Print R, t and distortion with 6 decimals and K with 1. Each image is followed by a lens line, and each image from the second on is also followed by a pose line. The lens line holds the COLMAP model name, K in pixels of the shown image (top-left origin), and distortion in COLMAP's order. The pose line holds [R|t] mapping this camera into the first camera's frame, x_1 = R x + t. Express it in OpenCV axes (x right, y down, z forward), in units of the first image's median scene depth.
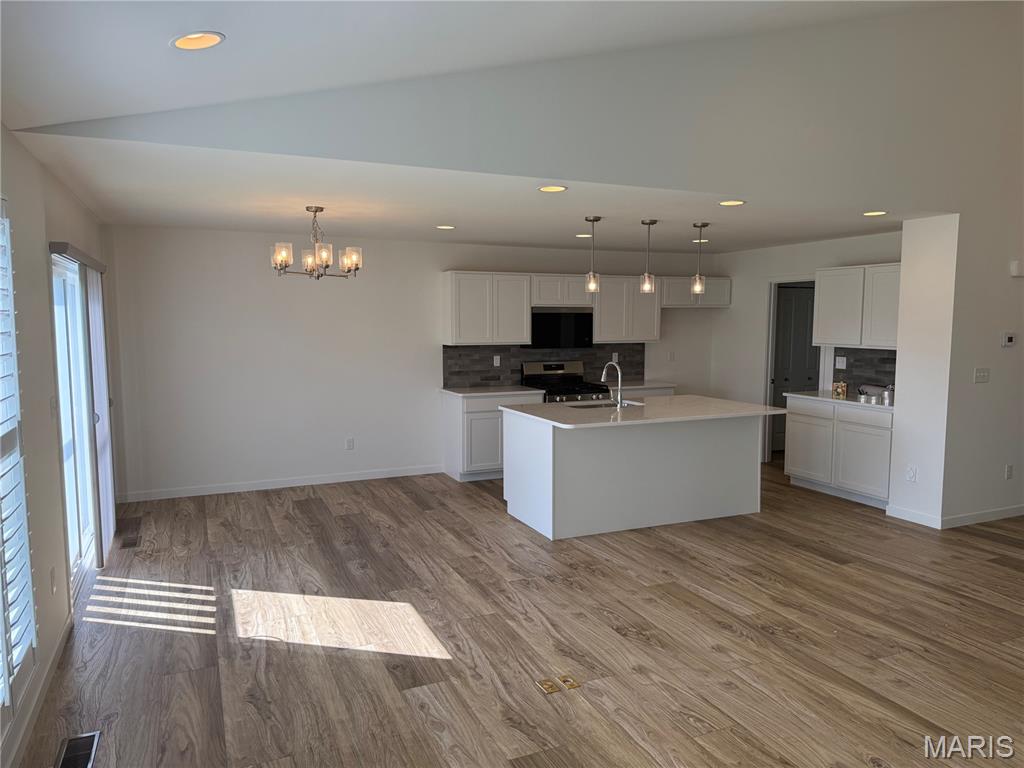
lens RADIAL K [[706.7, 0, 521.4], [0, 706.7, 384.1], [0, 0, 1]] dist [0.031596, -0.002983]
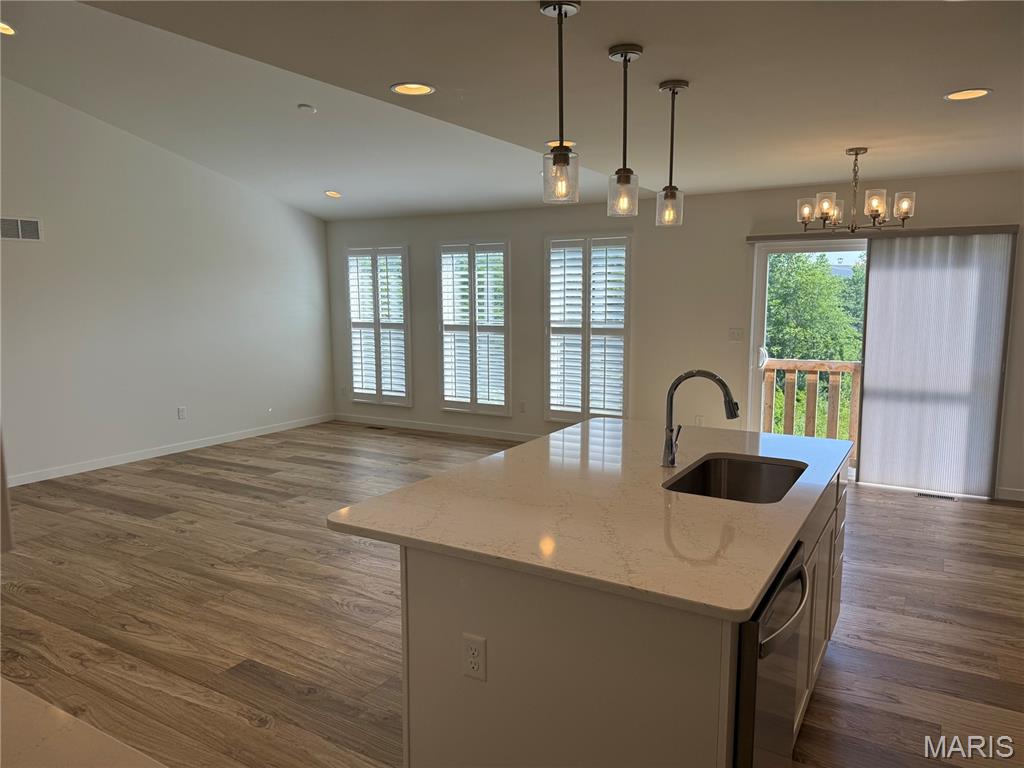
lens RADIAL K [[706.7, 0, 521.4], [0, 706.7, 384.1], [0, 0, 1]] dist [0.031596, -0.002983]
pose [[-0.809549, 0.079861, -0.581595, 0.673789], [-0.056094, 0.975648, 0.212050, -0.158802], [0.584367, 0.204288, -0.785355, 1.786475]]
